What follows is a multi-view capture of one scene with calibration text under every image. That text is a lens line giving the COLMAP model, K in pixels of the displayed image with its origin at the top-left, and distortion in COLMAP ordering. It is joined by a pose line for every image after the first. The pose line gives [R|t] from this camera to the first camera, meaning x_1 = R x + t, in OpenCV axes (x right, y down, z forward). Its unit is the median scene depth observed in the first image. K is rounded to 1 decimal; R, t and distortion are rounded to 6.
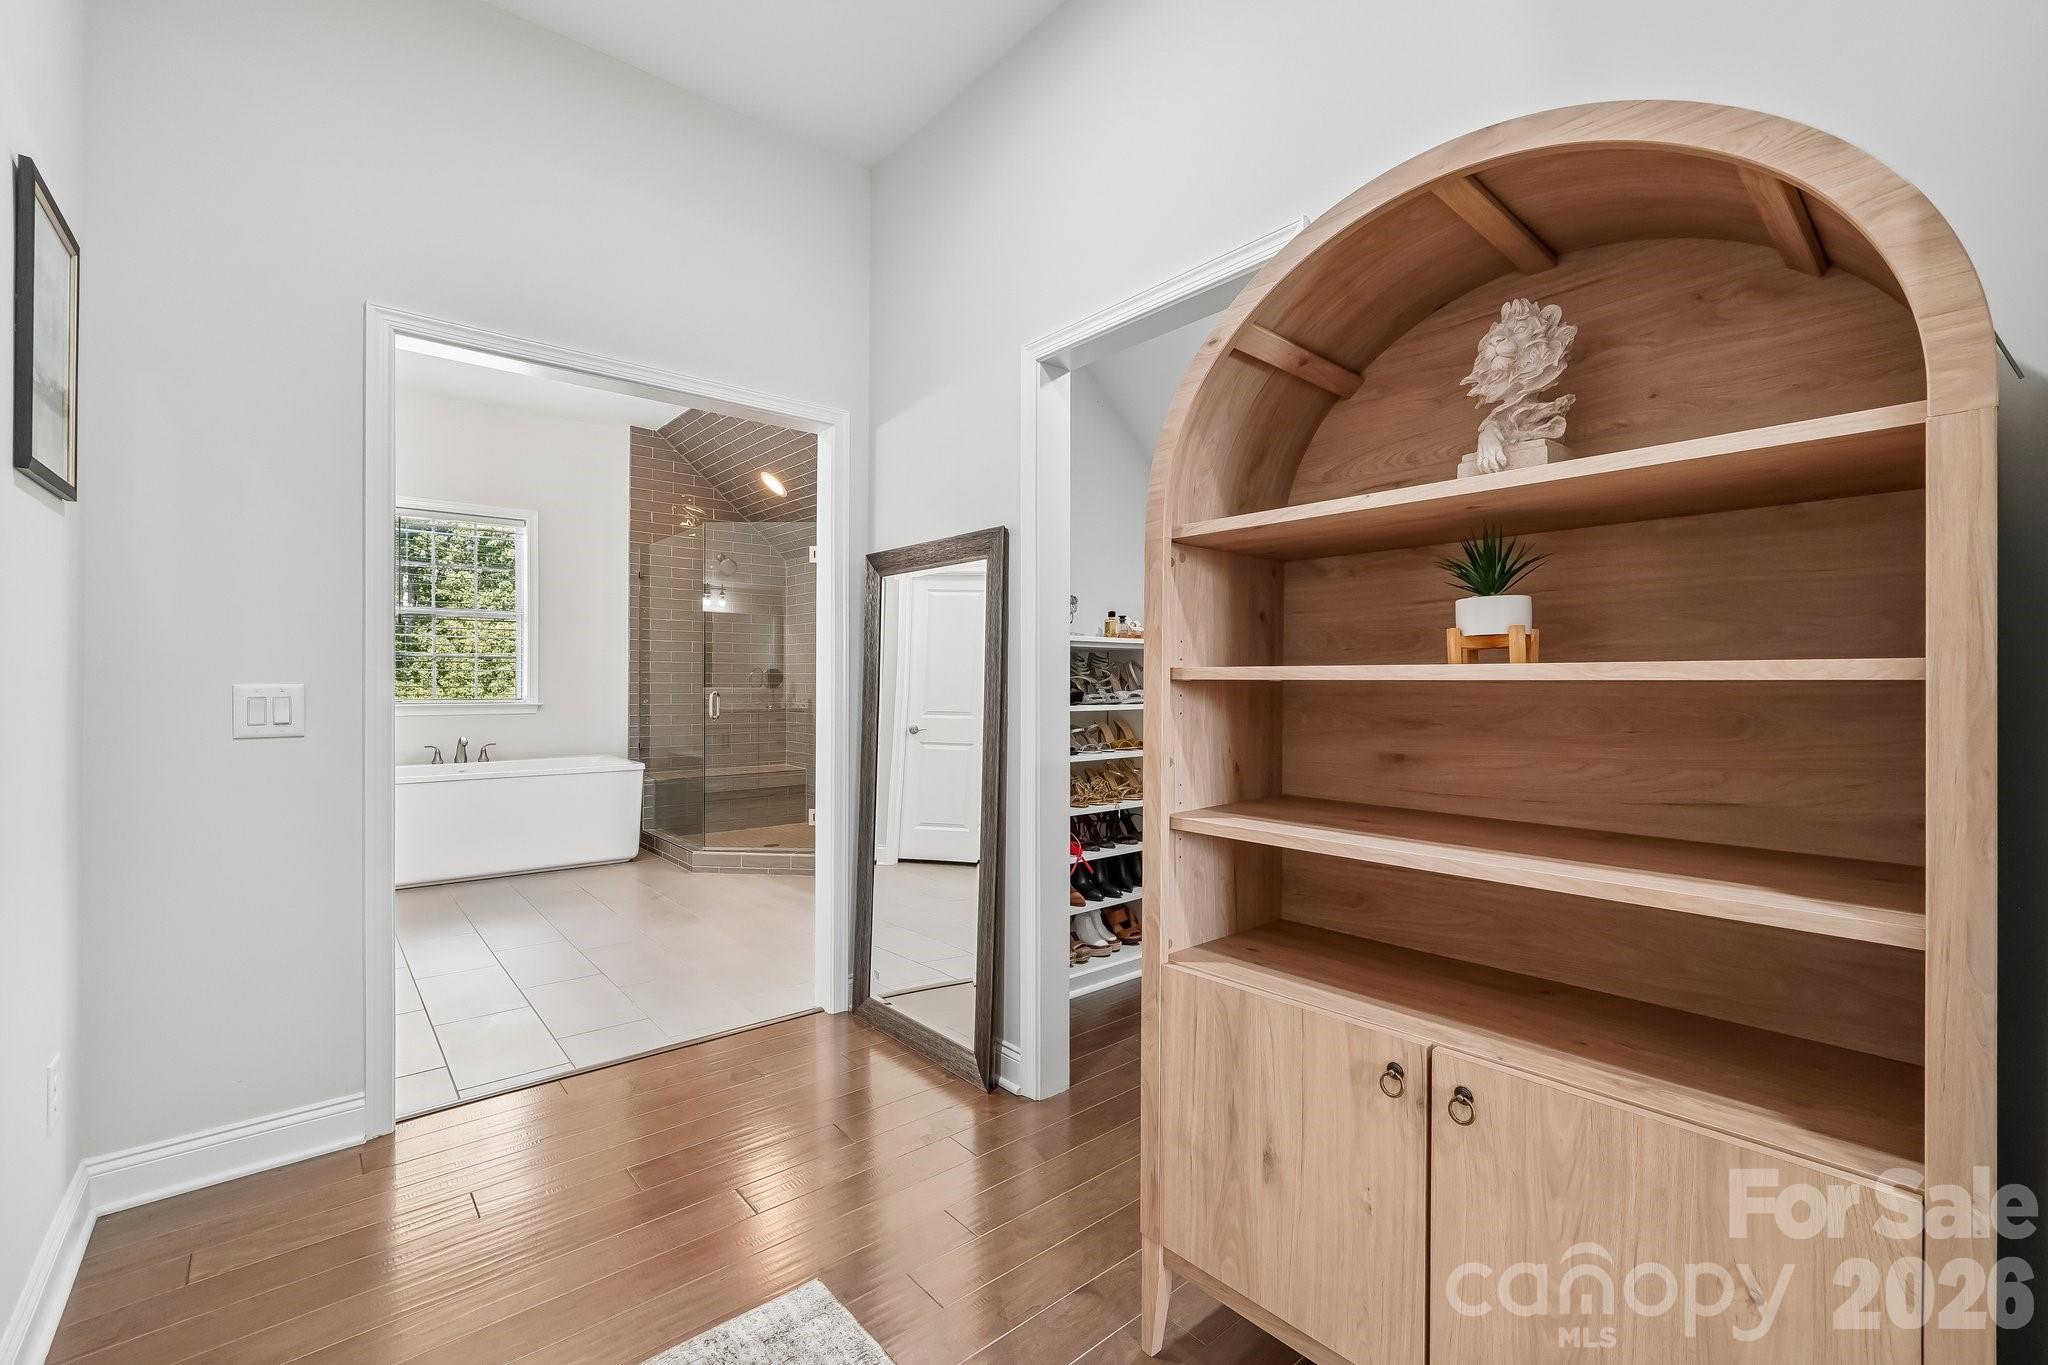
lens RADIAL K [[864.8, 0, 1024.0], [0, 864.8, 682.5], [0, 0, 1]] dist [-0.021158, 0.009343]
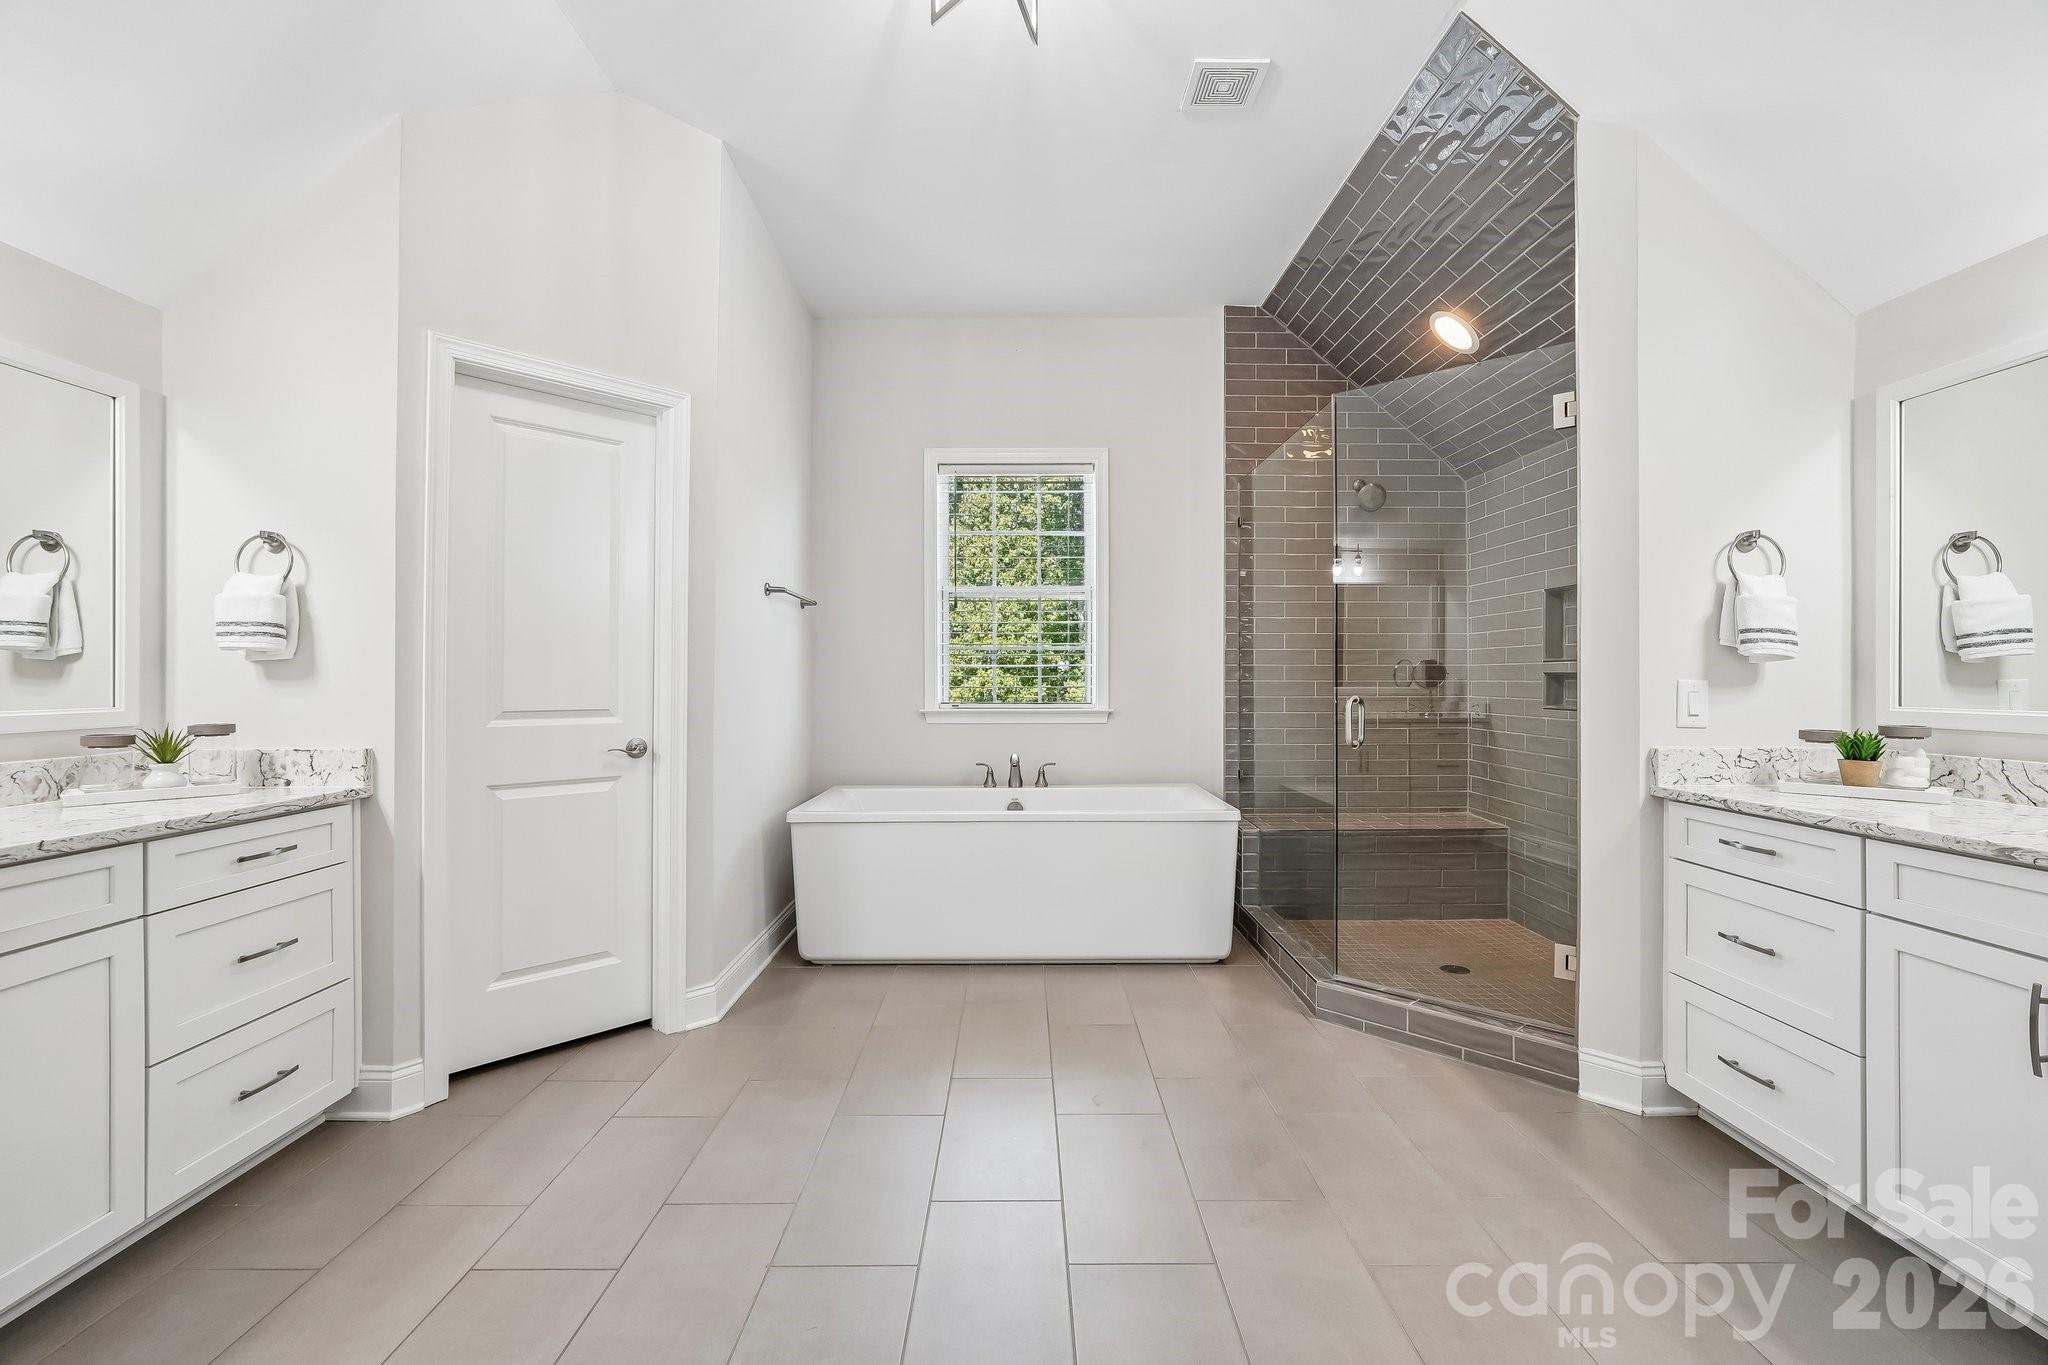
lens RADIAL K [[864.8, 0, 1024.0], [0, 864.8, 682.5], [0, 0, 1]] dist [-0.021158, 0.009343]
pose [[0.765131, -0.000756, -0.643874, -0.143930], [0.003313, 0.999991, 0.002763, -0.001386], [0.643866, -0.004247, 0.765127, 0.385750]]
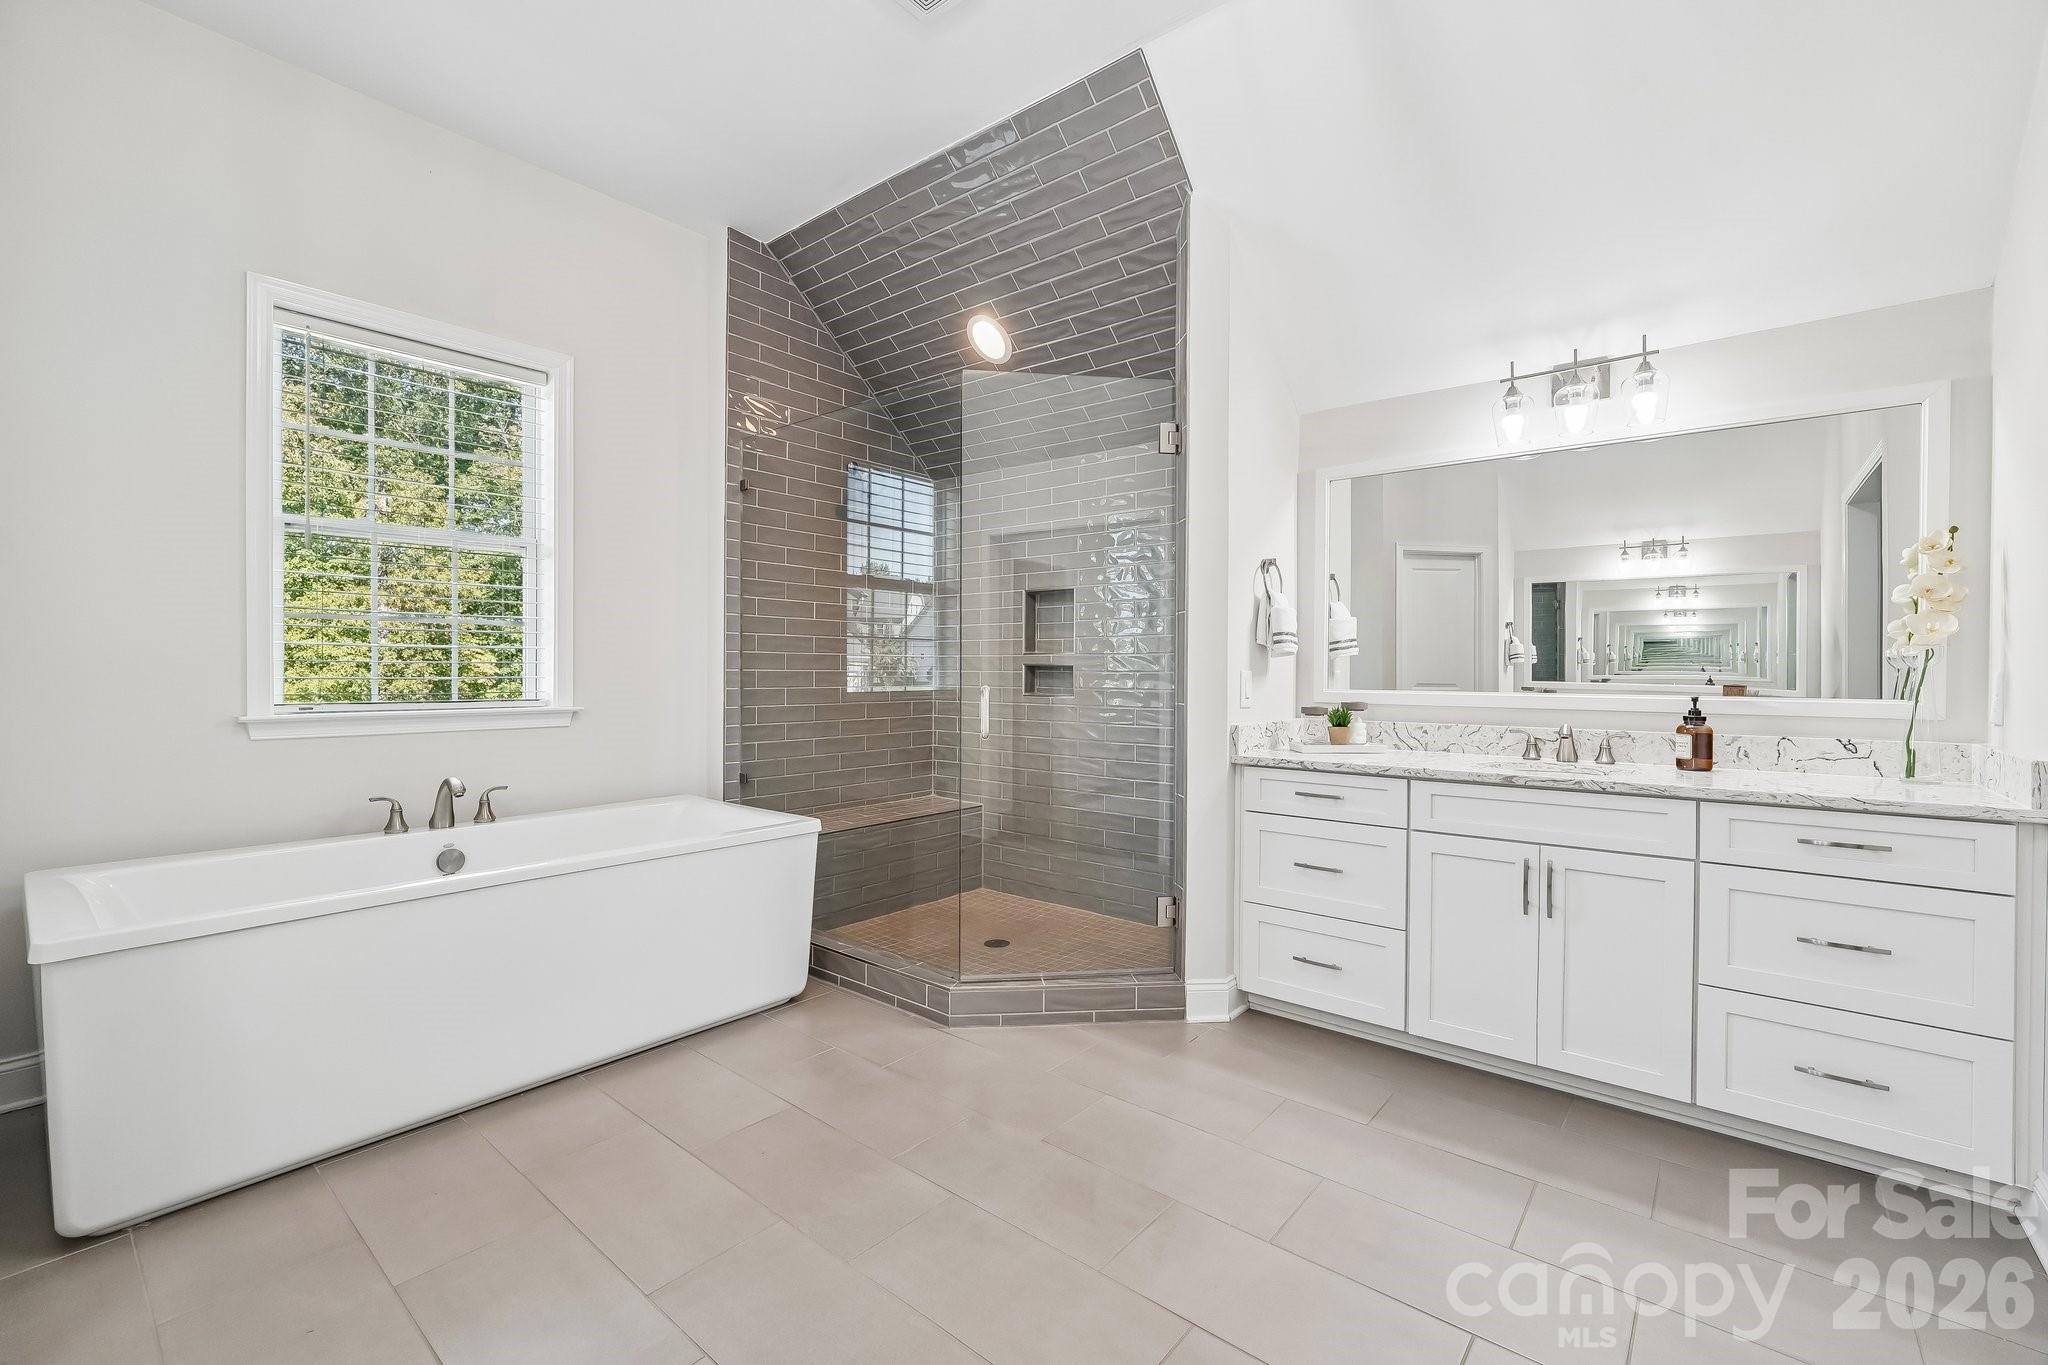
lens RADIAL K [[864.8, 0, 1024.0], [0, 864.8, 682.5], [0, 0, 1]] dist [-0.021158, 0.009343]
pose [[0.985216, -0.000903, 0.171314, -0.372109], [-0.001610, 0.999893, 0.014528, -0.000671], [-0.171309, -0.014589, 0.985109, 0.406117]]
